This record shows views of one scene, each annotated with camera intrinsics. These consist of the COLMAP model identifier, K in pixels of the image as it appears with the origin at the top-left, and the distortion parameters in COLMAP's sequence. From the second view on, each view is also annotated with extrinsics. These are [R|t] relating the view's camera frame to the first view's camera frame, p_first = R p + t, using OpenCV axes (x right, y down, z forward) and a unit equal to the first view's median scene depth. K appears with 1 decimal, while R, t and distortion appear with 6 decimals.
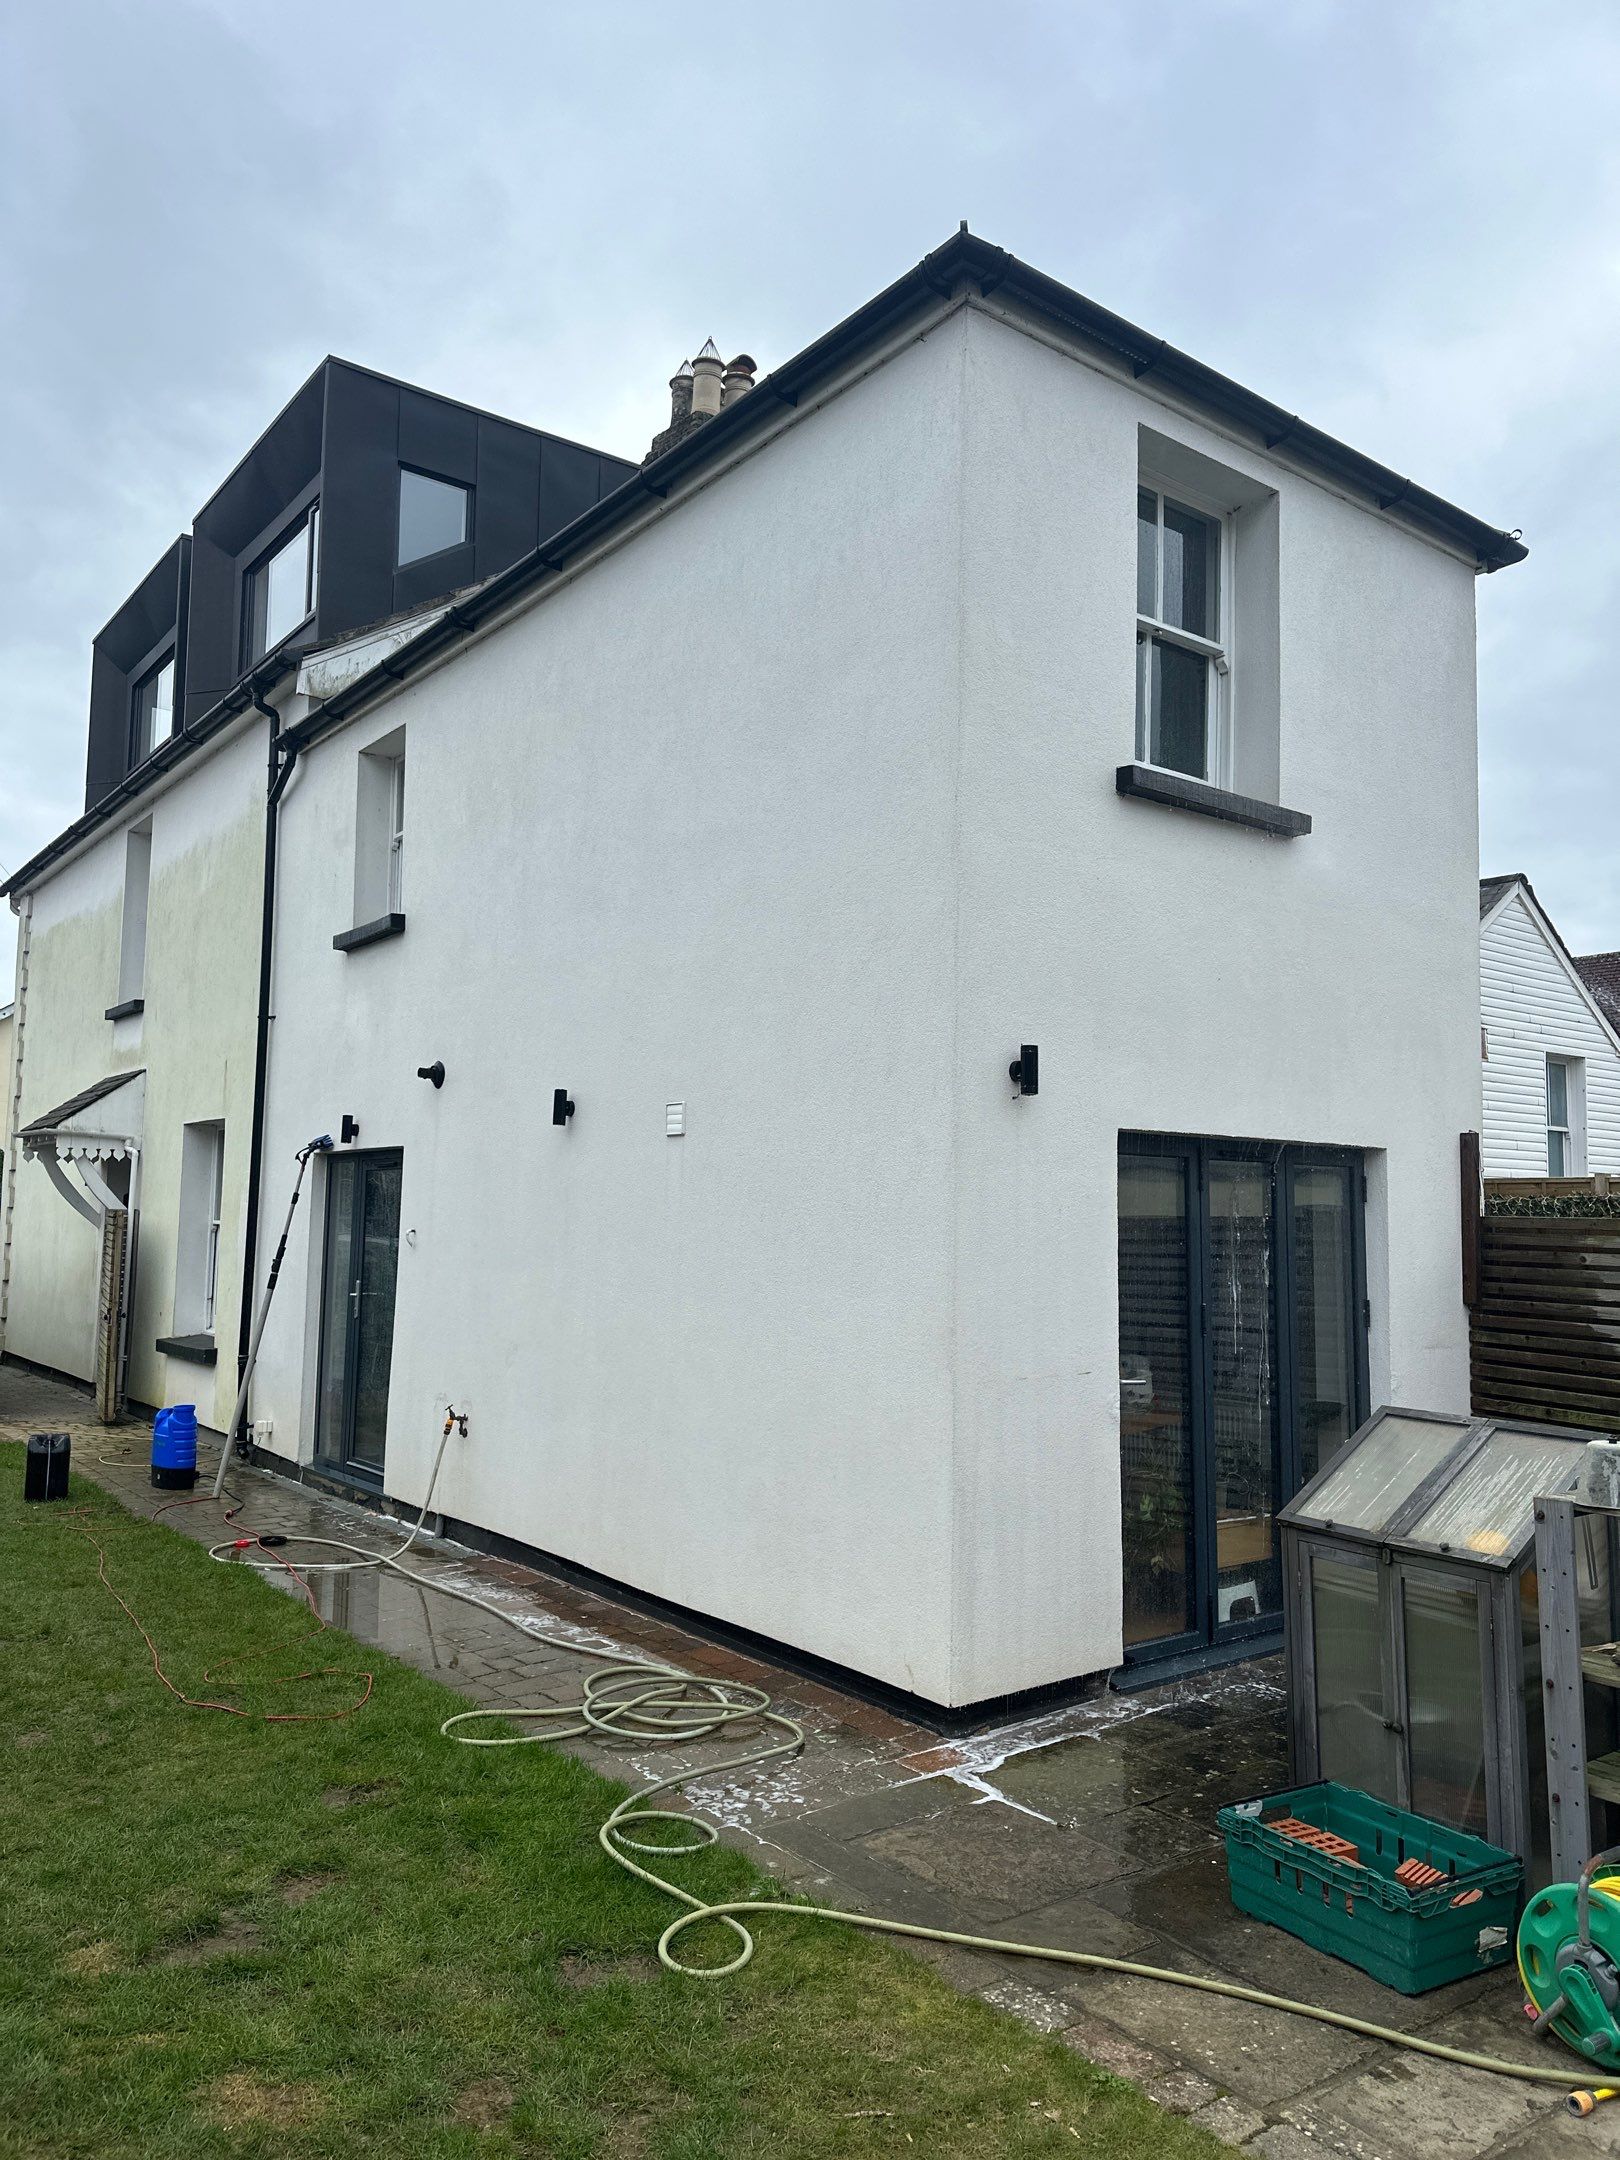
lens RADIAL K [[1518.8, 0, 829.1], [0, 1518.8, 1079.5], [0, 0, 1]] dist [0.045350, -0.040670]
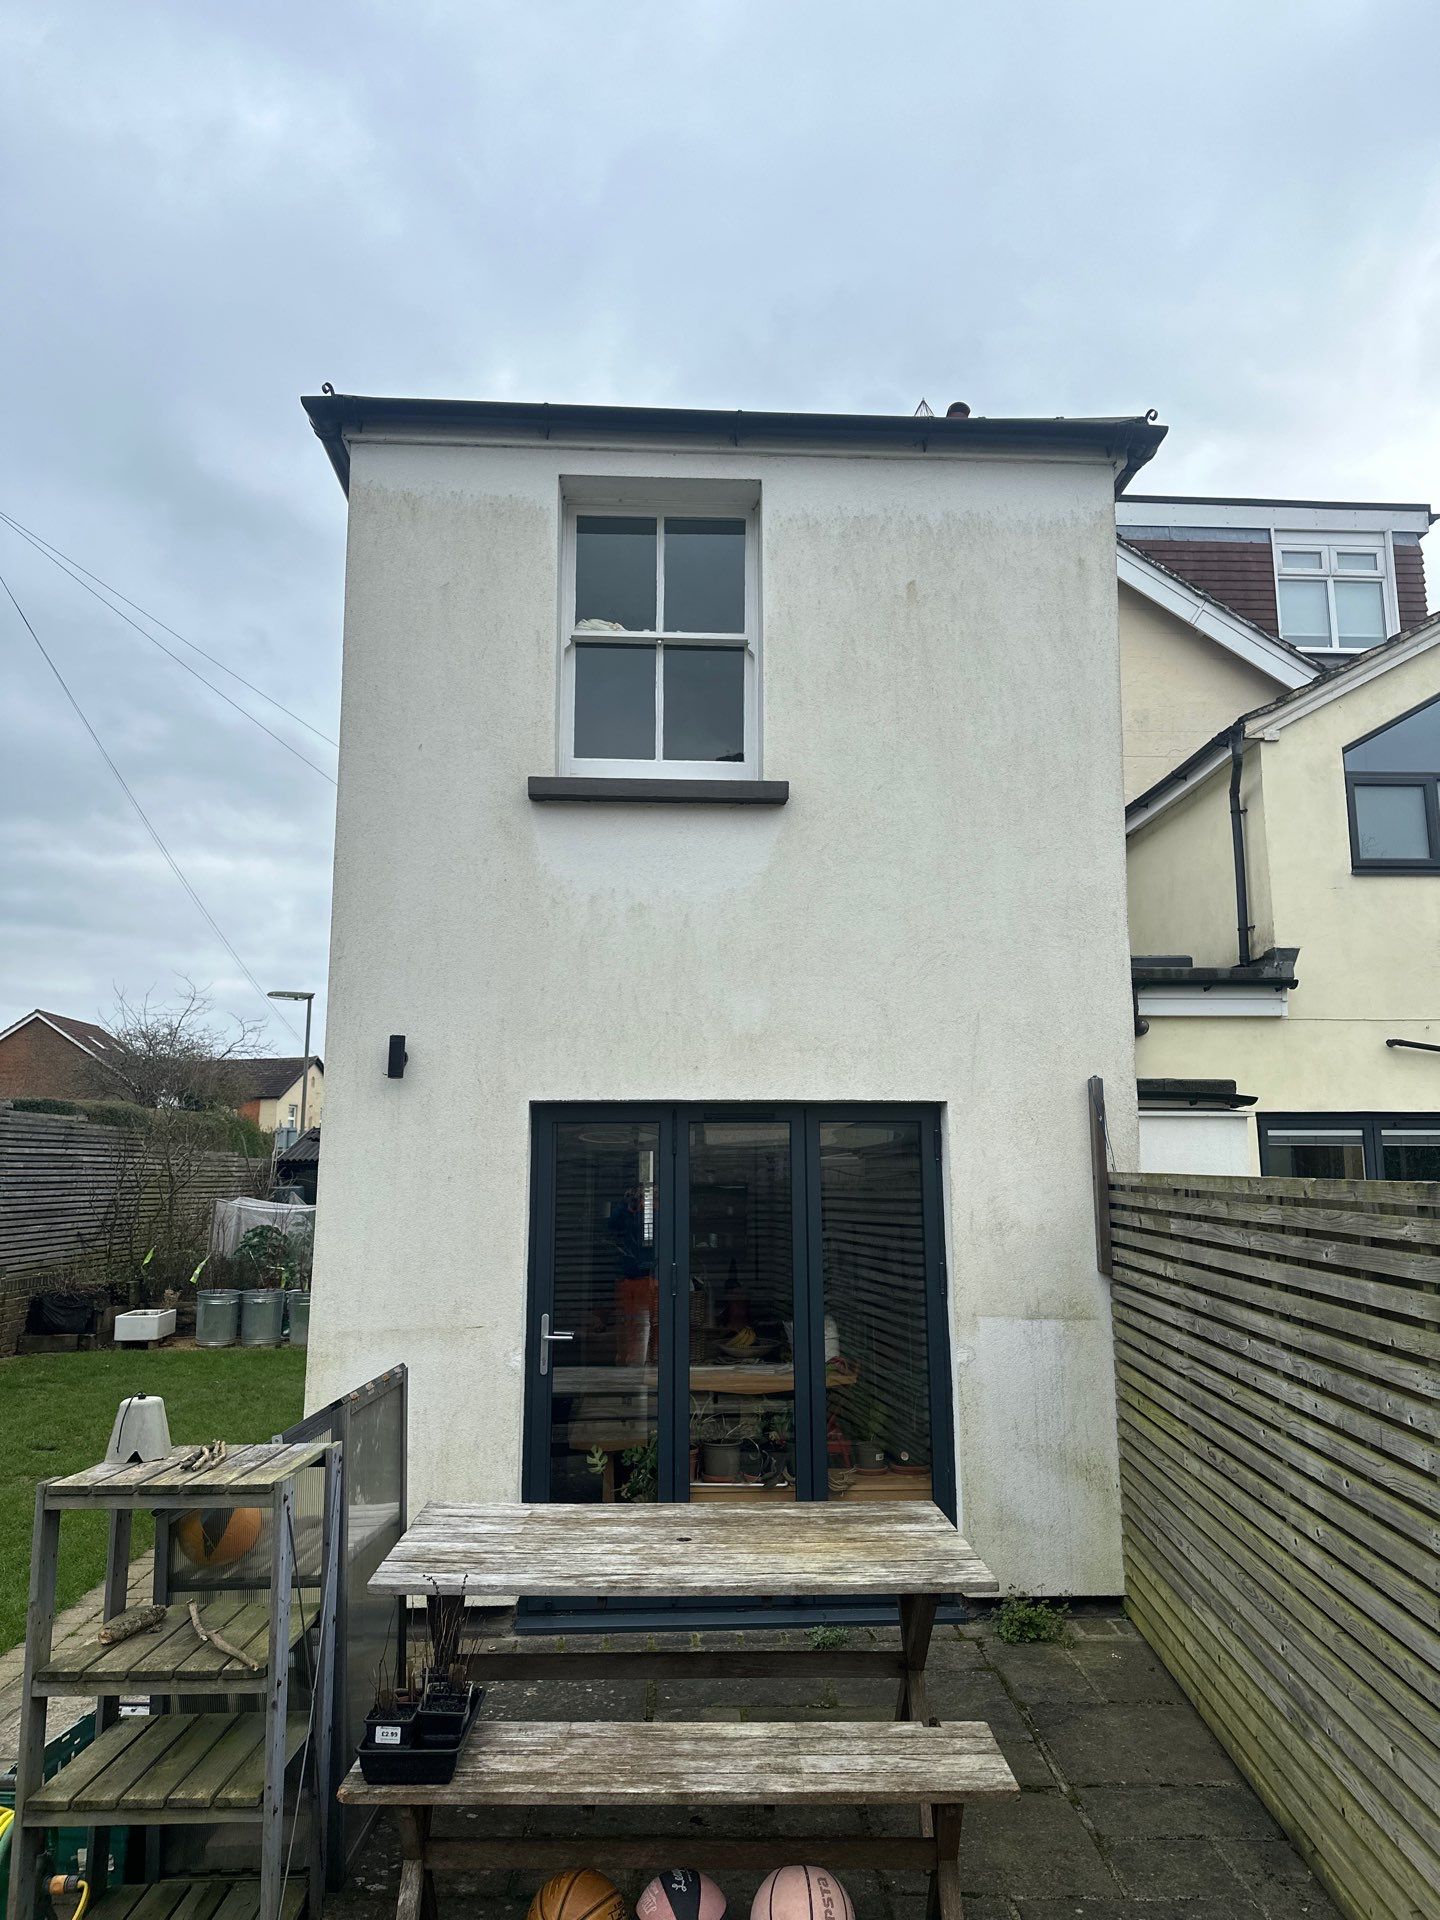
lens RADIAL K [[1346.4, 0, 747.9], [0, 1346.4, 951.9], [0, 0, 1]] dist [0.167587, -0.360323]
pose [[0.818180, -0.109726, -0.564395, 0.747398], [0.067060, 0.993133, -0.095865, 0.024837], [0.571039, 0.040587, 0.819919, 0.232643]]
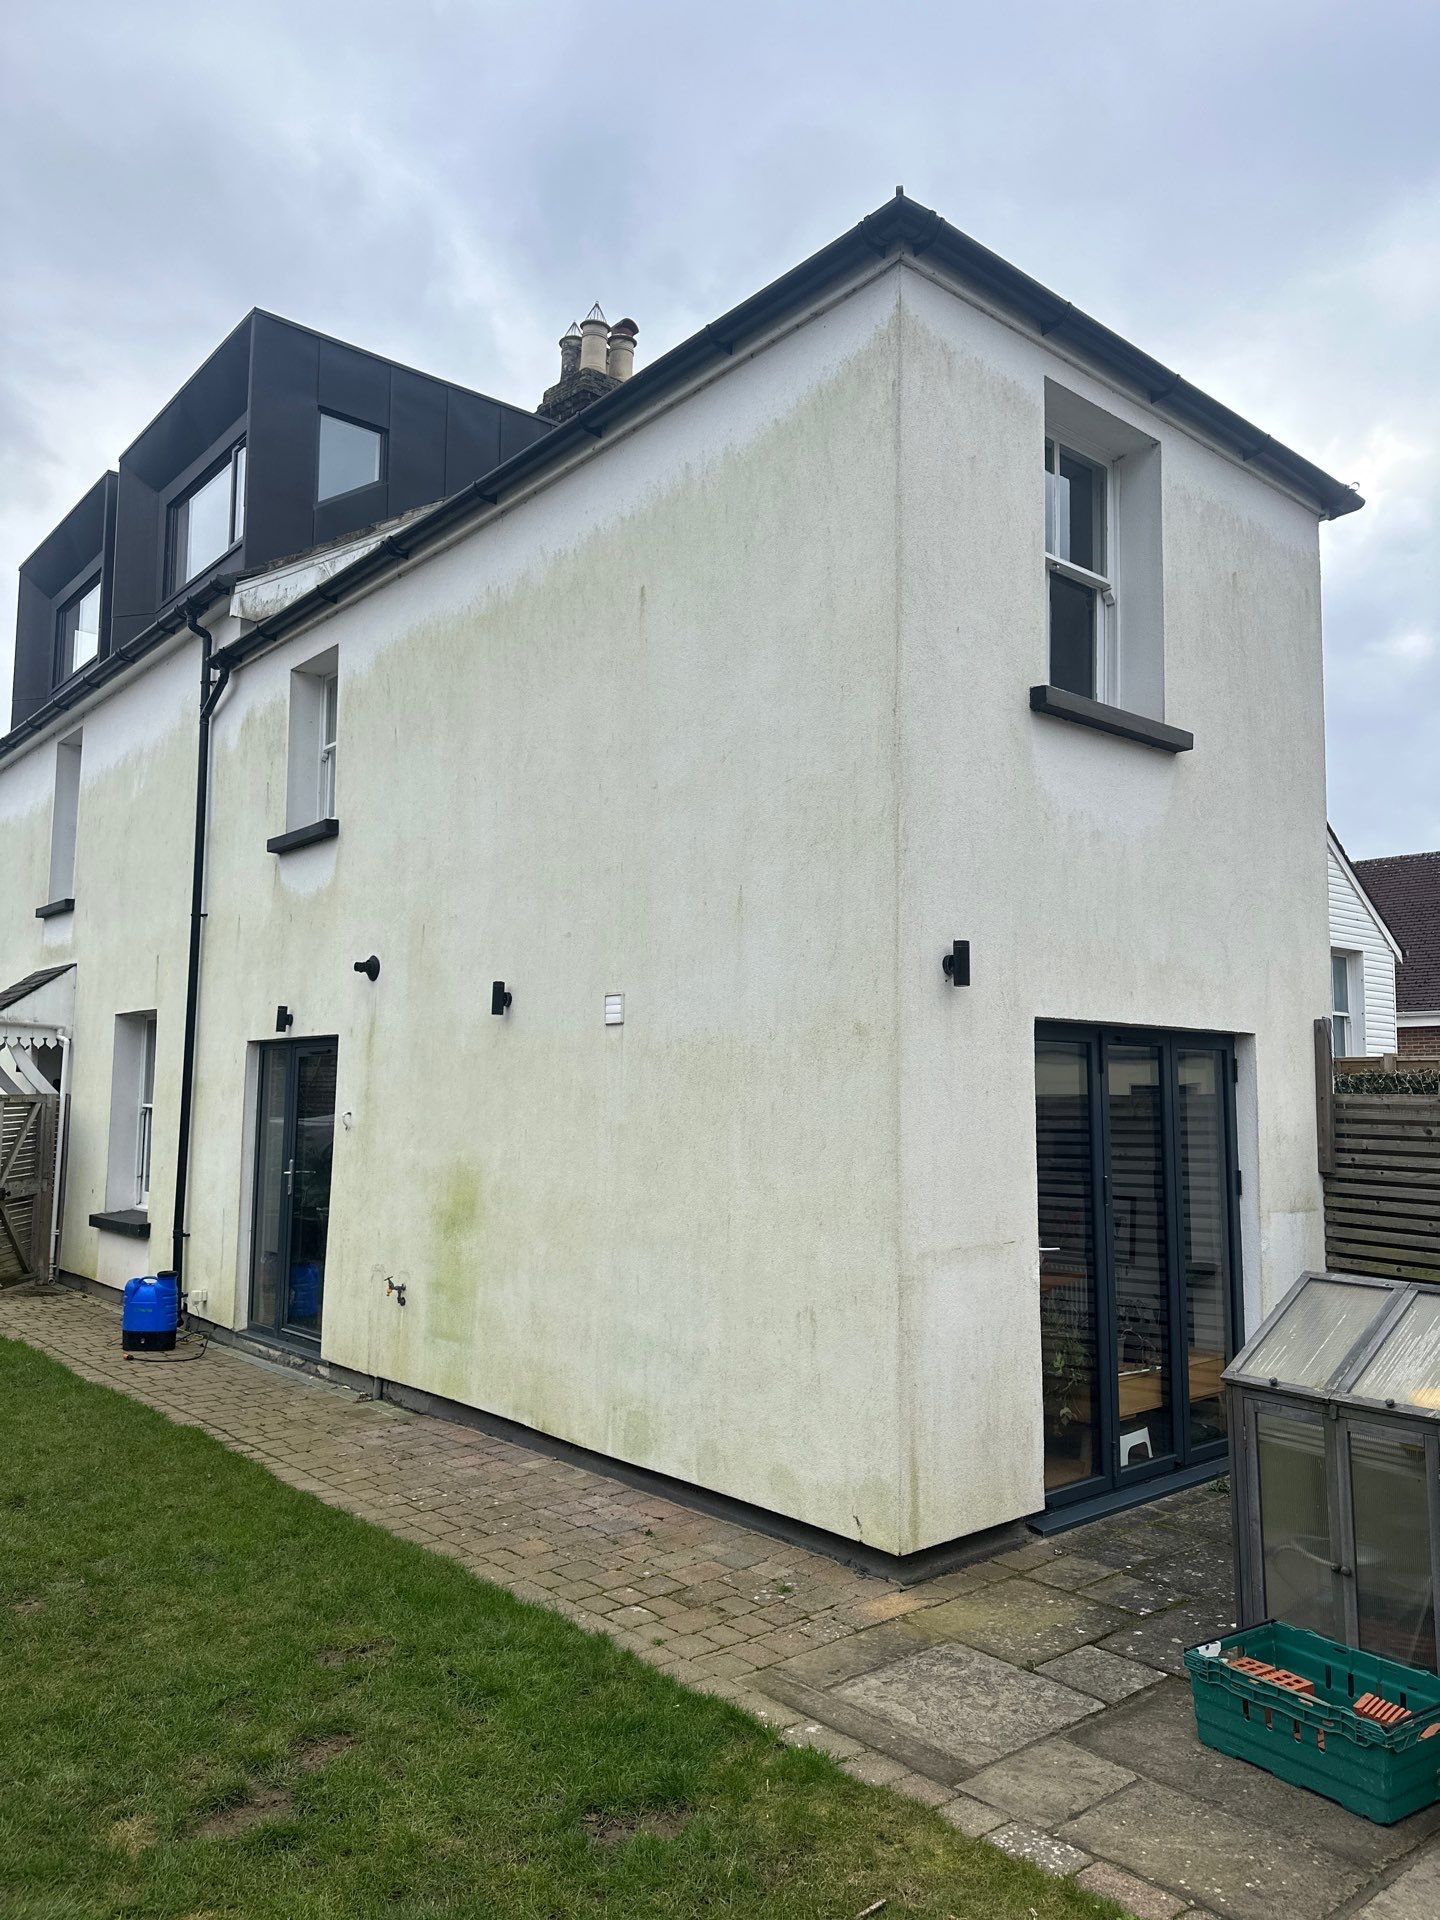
lens RADIAL K [[1354.9, 0, 742.9], [0, 1354.9, 958.4], [0, 0, 1]] dist [0.034388, -0.028927]
pose [[0.998534, -0.001148, 0.054117, -0.060343], [0.001664, 0.999953, -0.009502, -0.000717], [-0.054104, 0.009578, 0.998489, 0.031721]]
